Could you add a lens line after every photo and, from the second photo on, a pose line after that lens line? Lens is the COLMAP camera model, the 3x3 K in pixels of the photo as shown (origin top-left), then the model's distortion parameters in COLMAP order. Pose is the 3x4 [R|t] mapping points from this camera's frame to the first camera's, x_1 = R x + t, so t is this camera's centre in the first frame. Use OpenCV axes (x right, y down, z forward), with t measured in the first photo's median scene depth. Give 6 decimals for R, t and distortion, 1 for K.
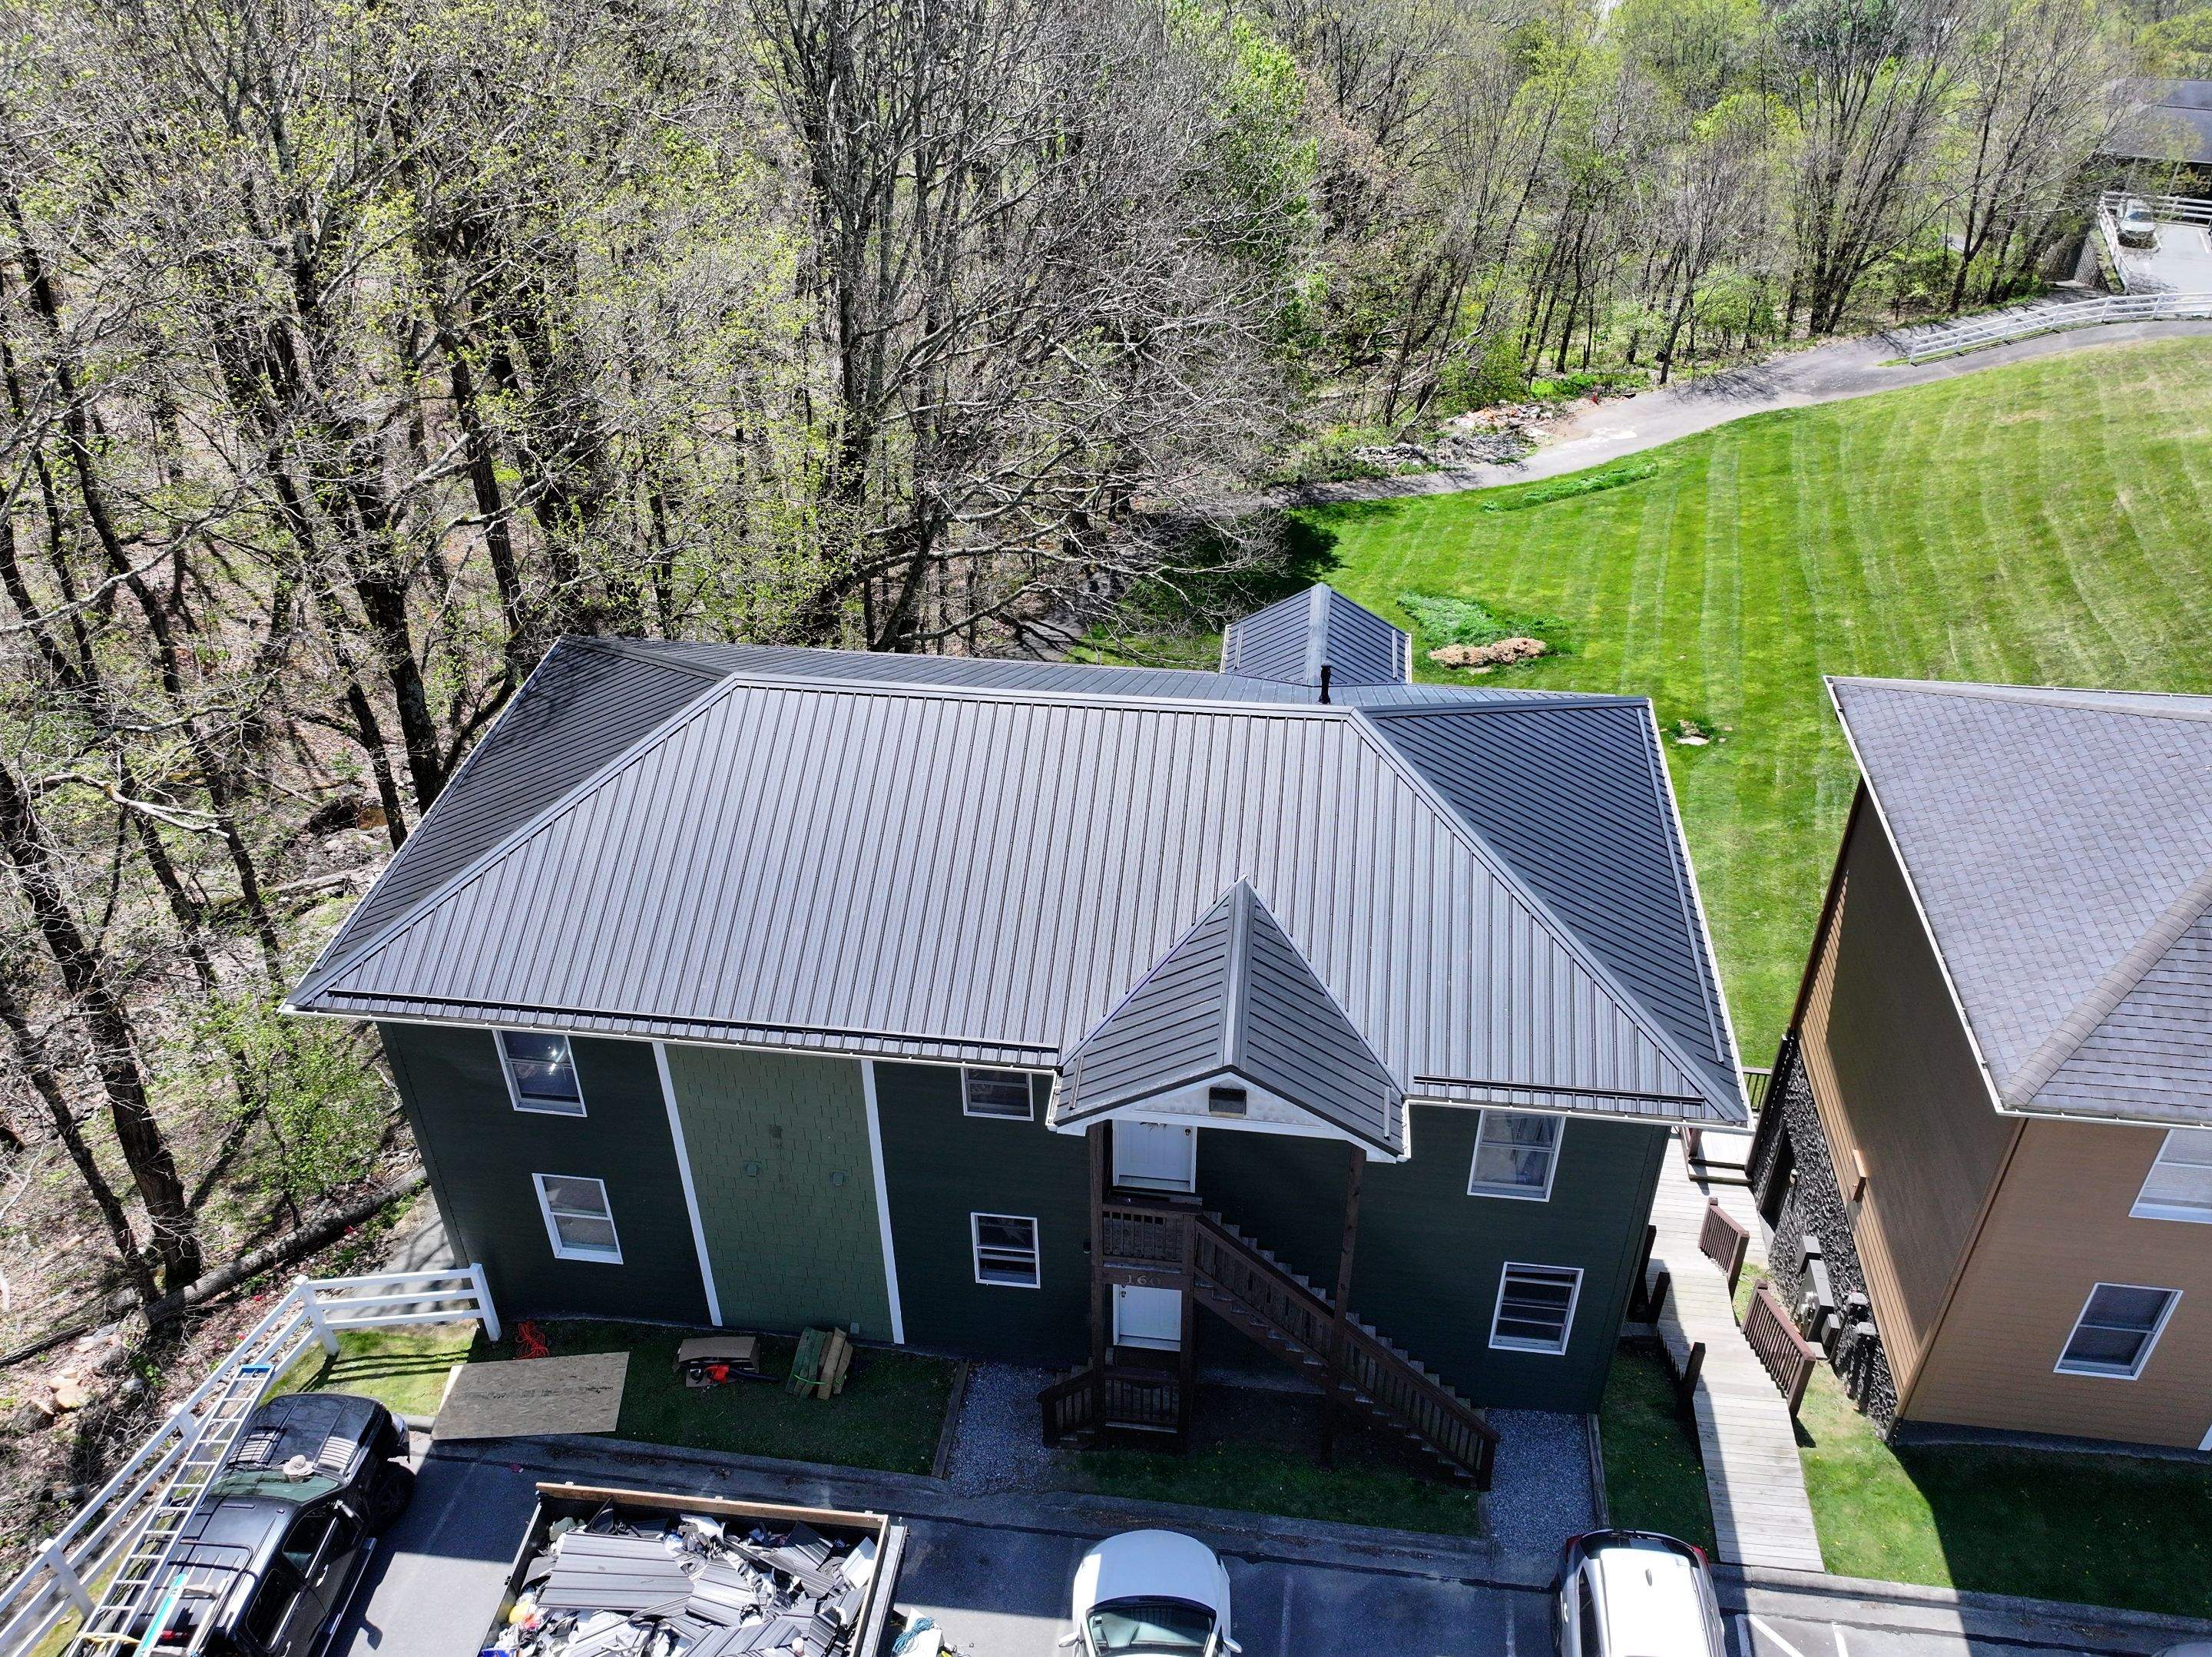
lens RADIAL K [[1764.6, 0, 1108.7], [0, 1764.6, 825.3], [0, 0, 1]] dist [-0.002897, 0.018113]
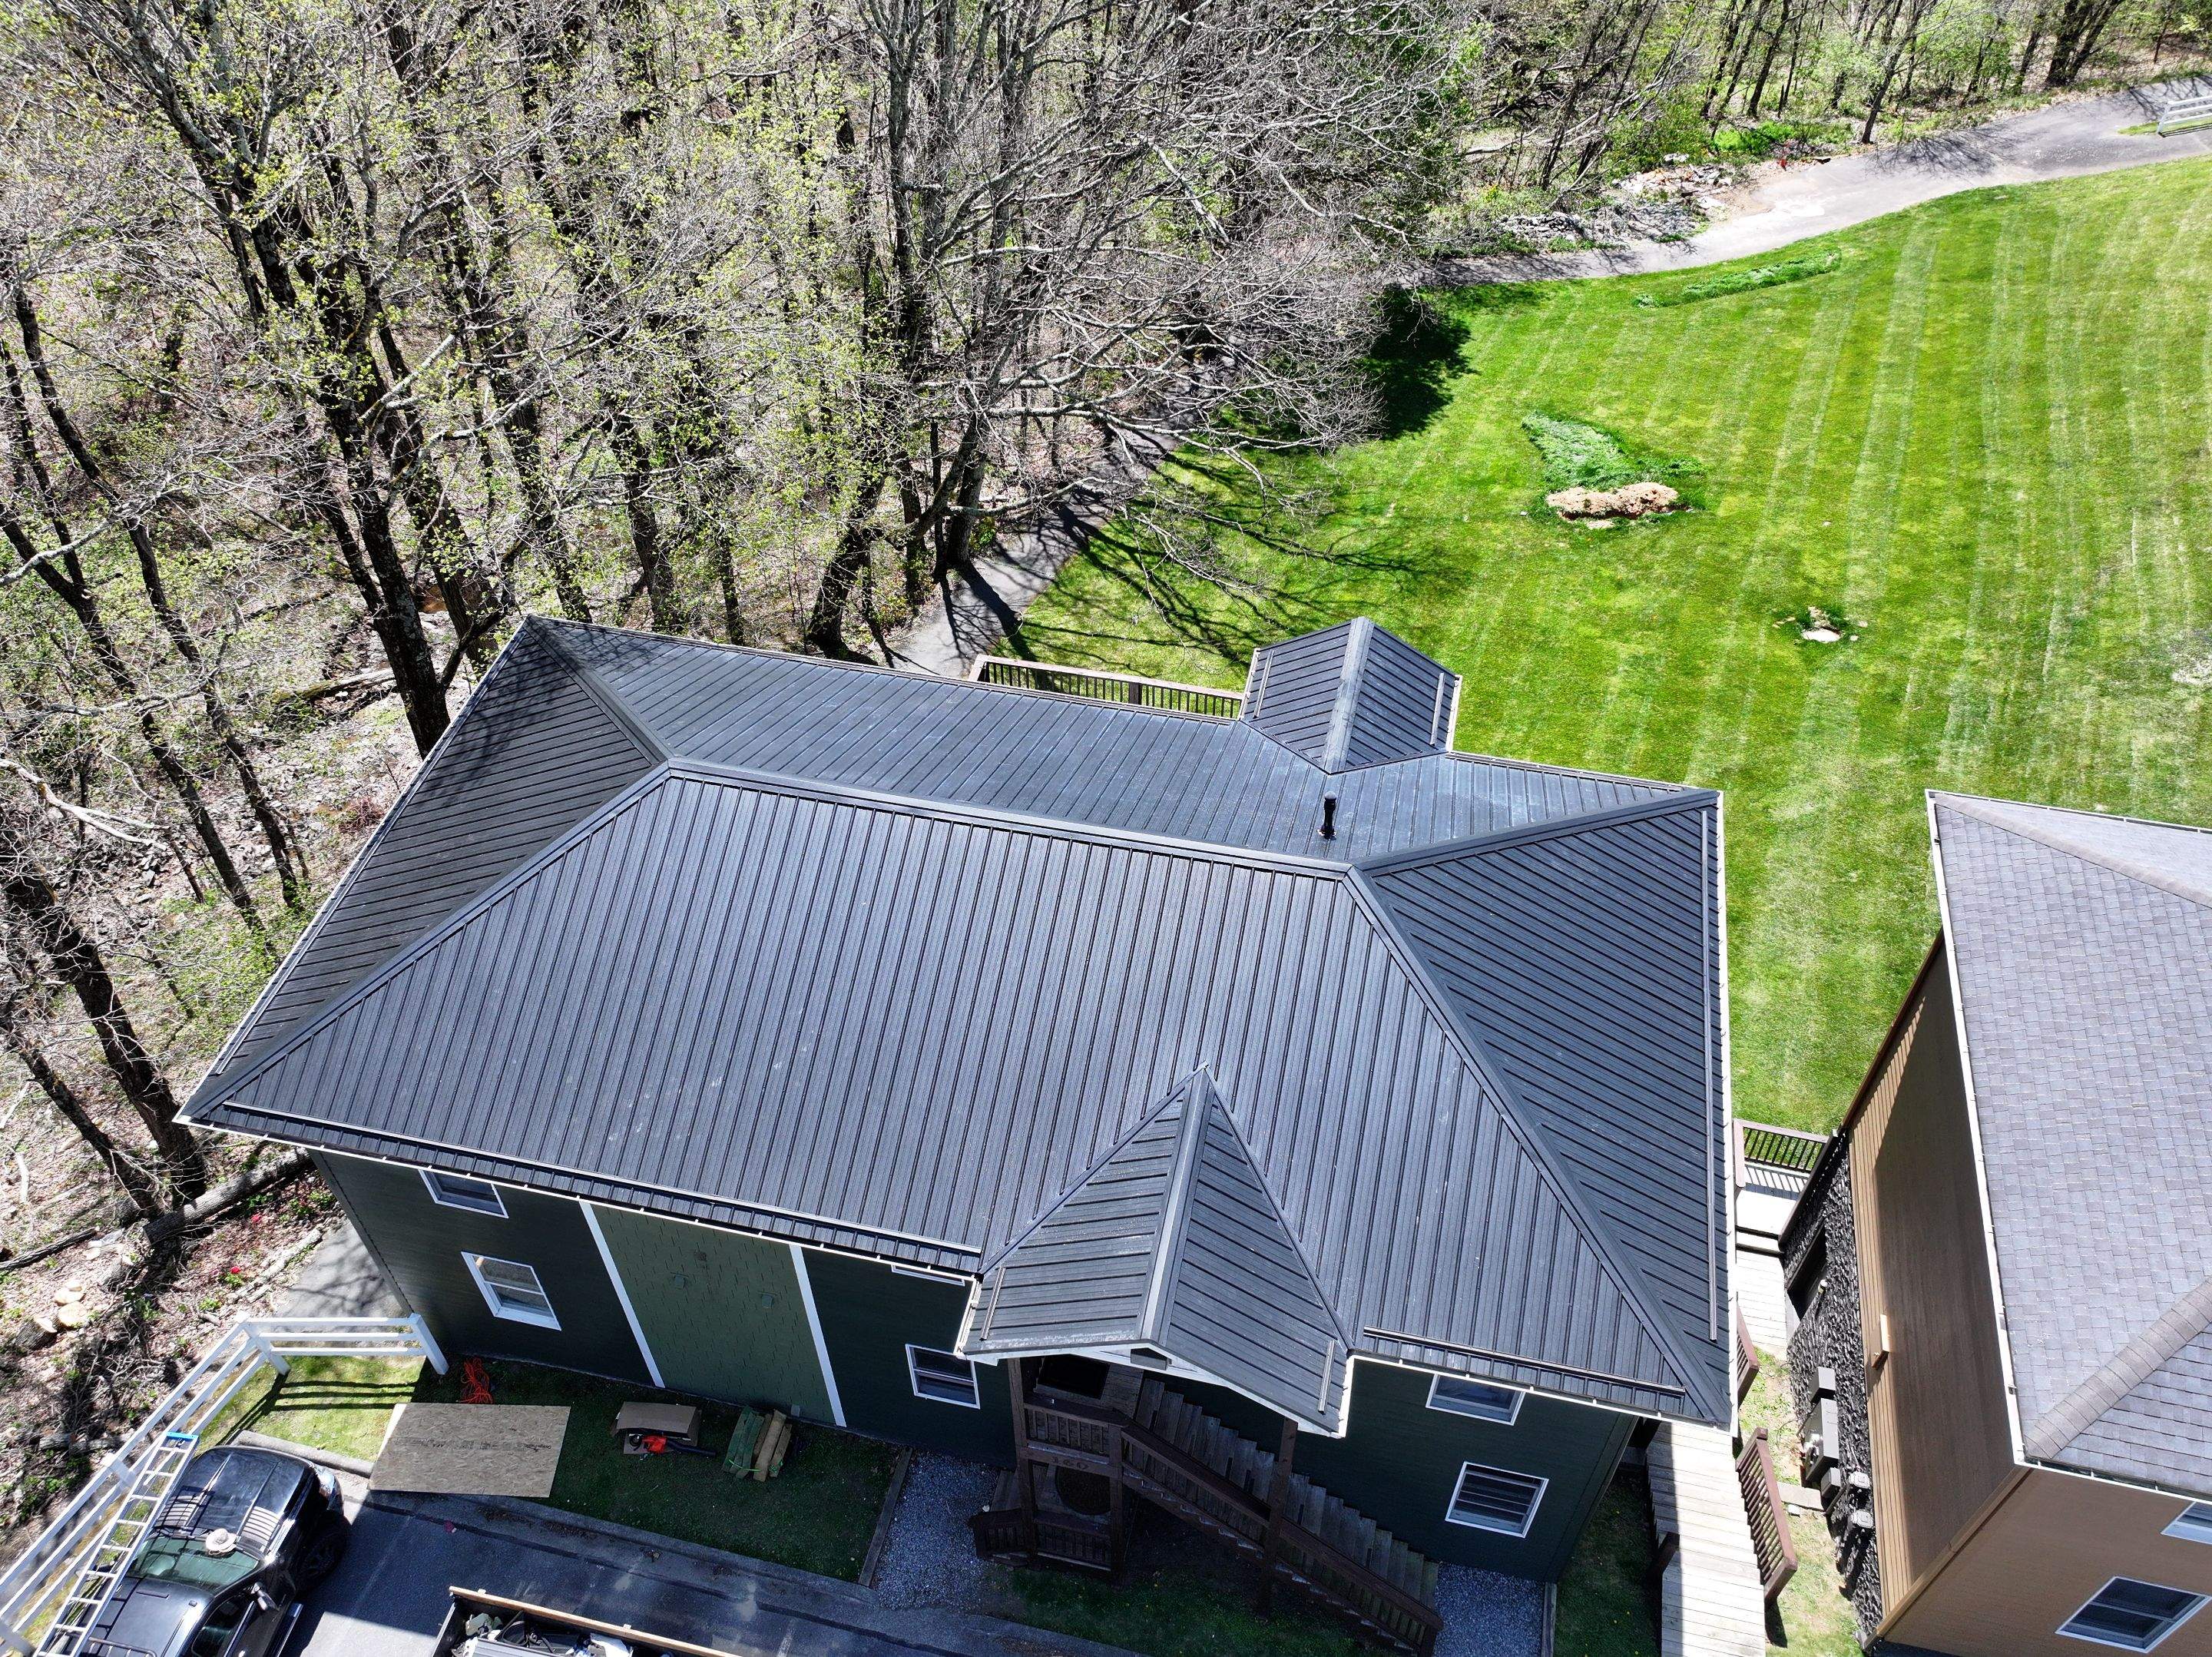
lens RADIAL K [[1764.6, 0, 1109.4], [0, 1764.6, 827.4], [0, 0, 1]] dist [-0.002897, 0.018113]
pose [[0.995247, 0.071173, -0.066466, 0.069282], [-0.057488, 0.980308, 0.188922, -0.222275], [0.078604, -0.184203, 0.979740, 0.123259]]
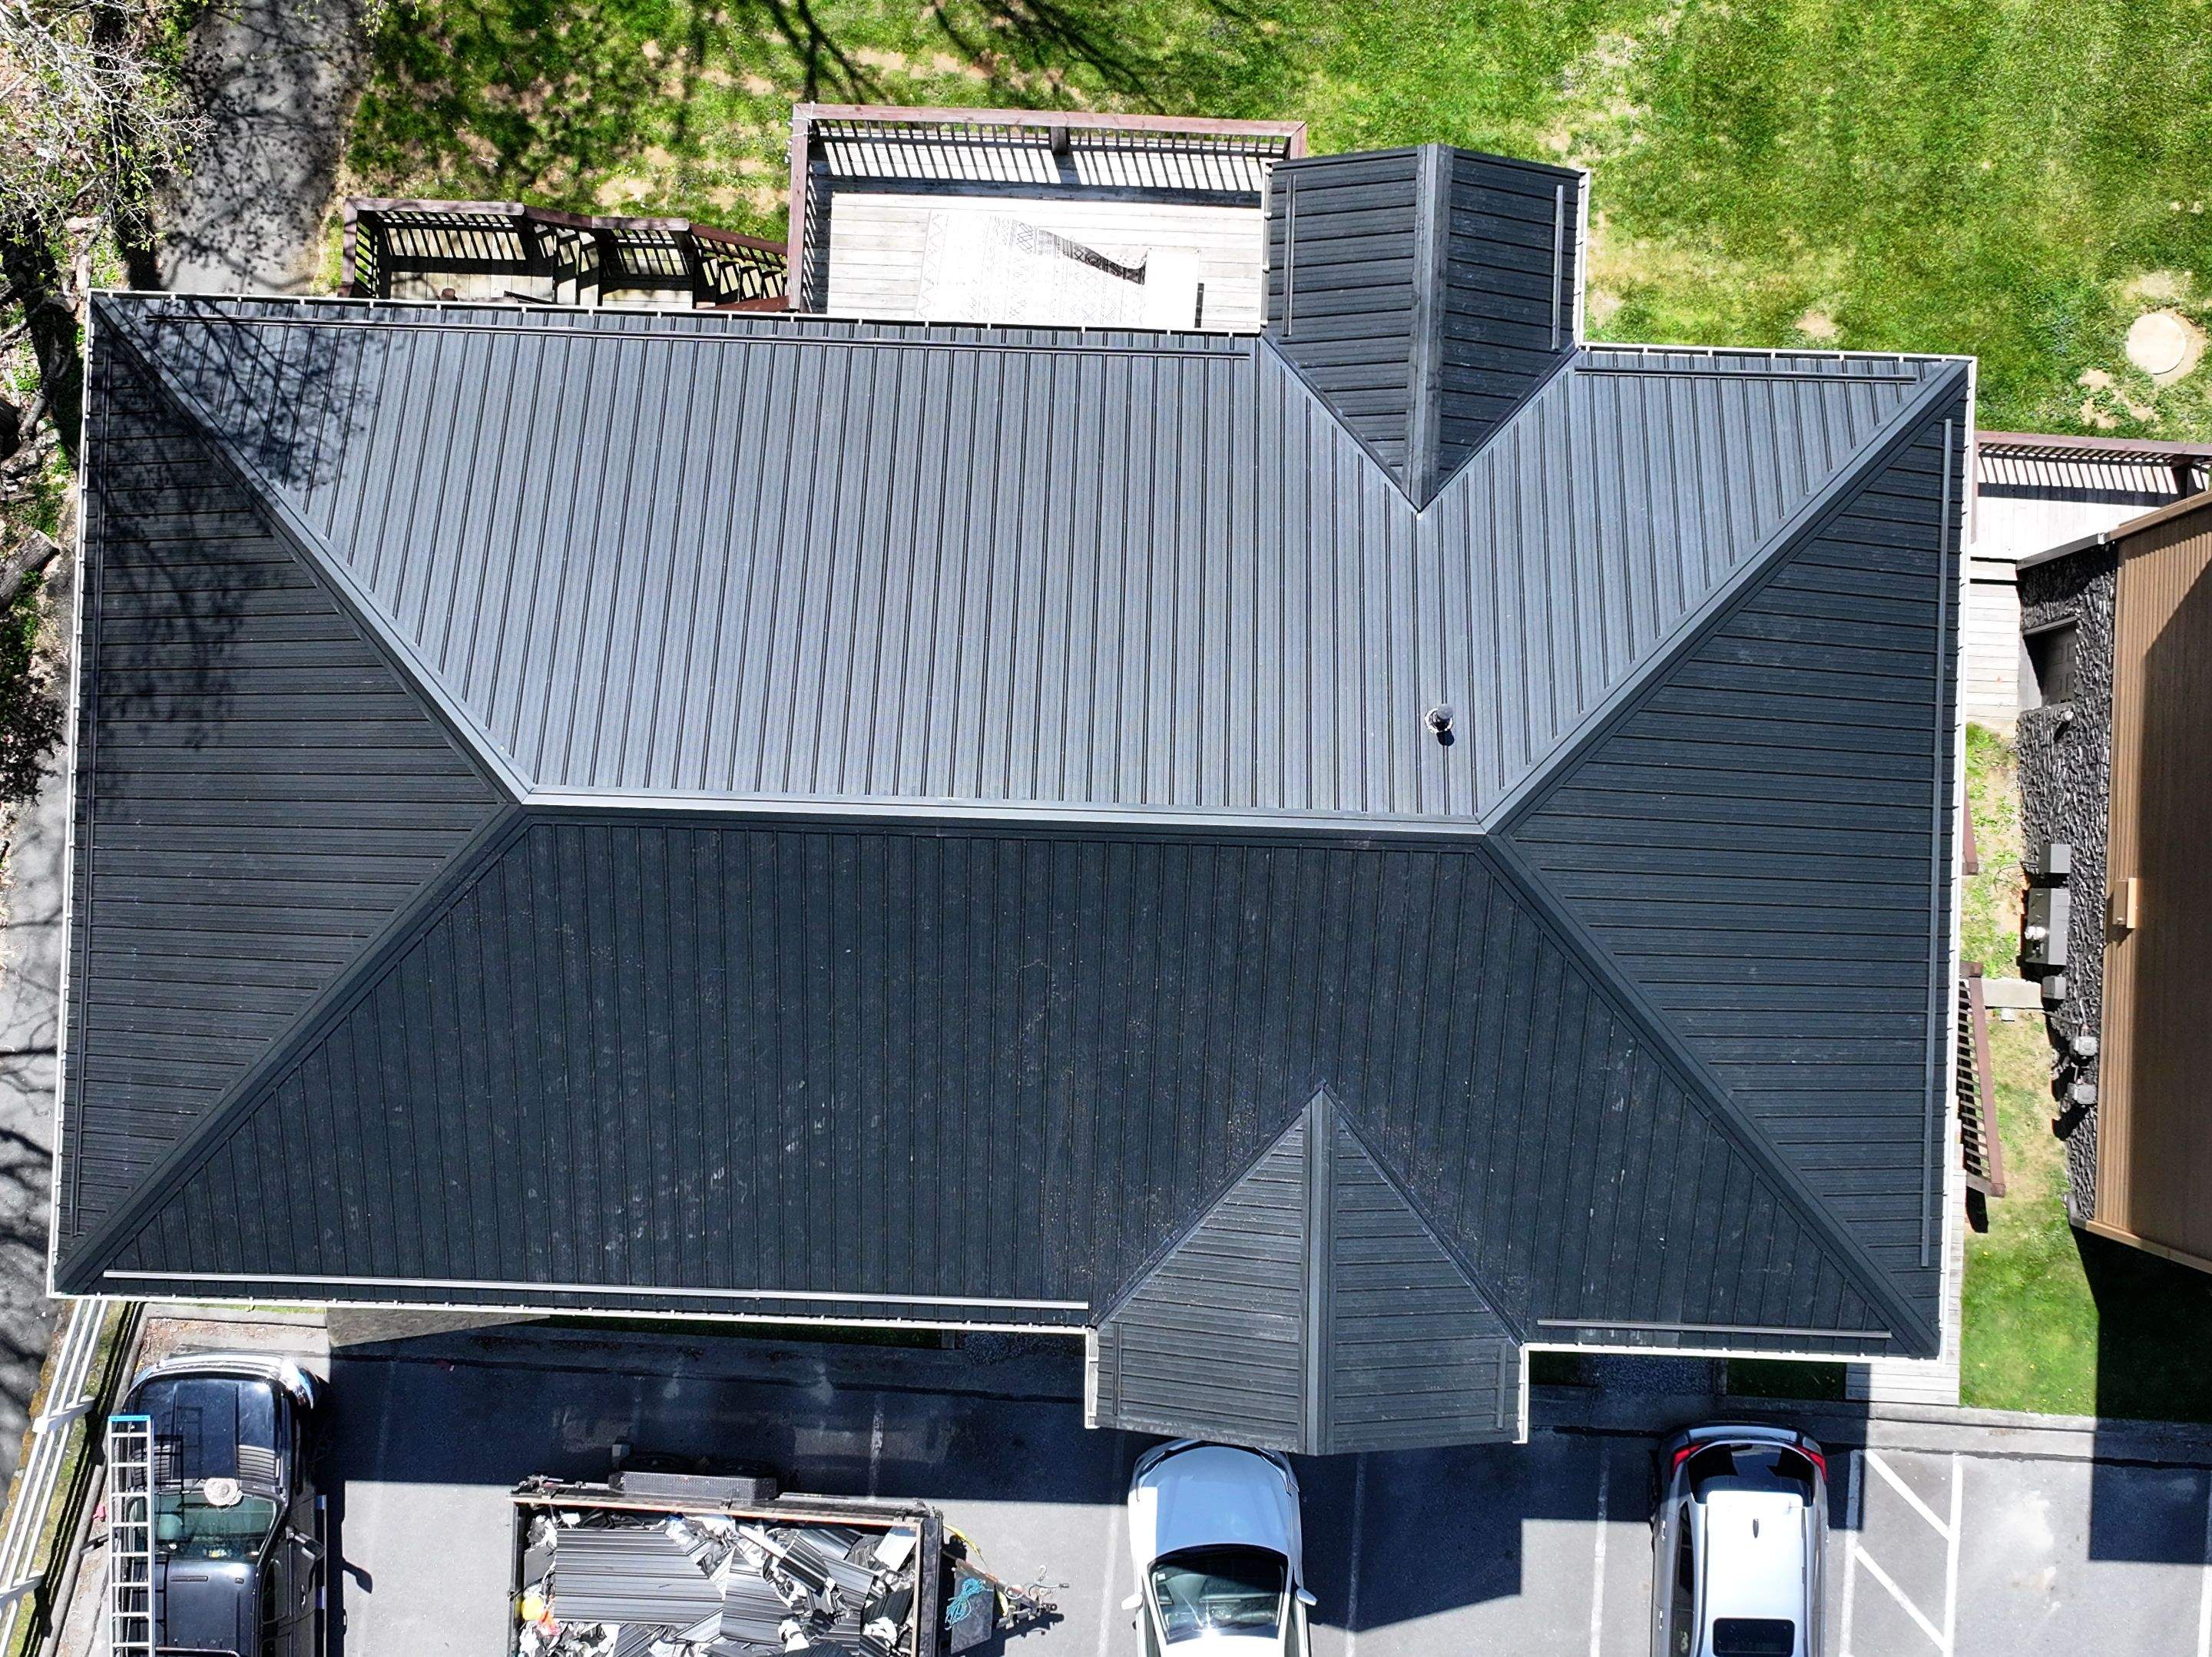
lens RADIAL K [[3112.3, 0, 1102.3], [0, 3112.3, 830.9], [0, 0, 1]] dist [0.017925, 0.000000]
pose [[0.996148, -0.087531, 0.005303, -0.009536], [0.047856, 0.593315, 0.803546, -0.926670], [-0.073482, -0.800197, 0.595218, 0.286478]]
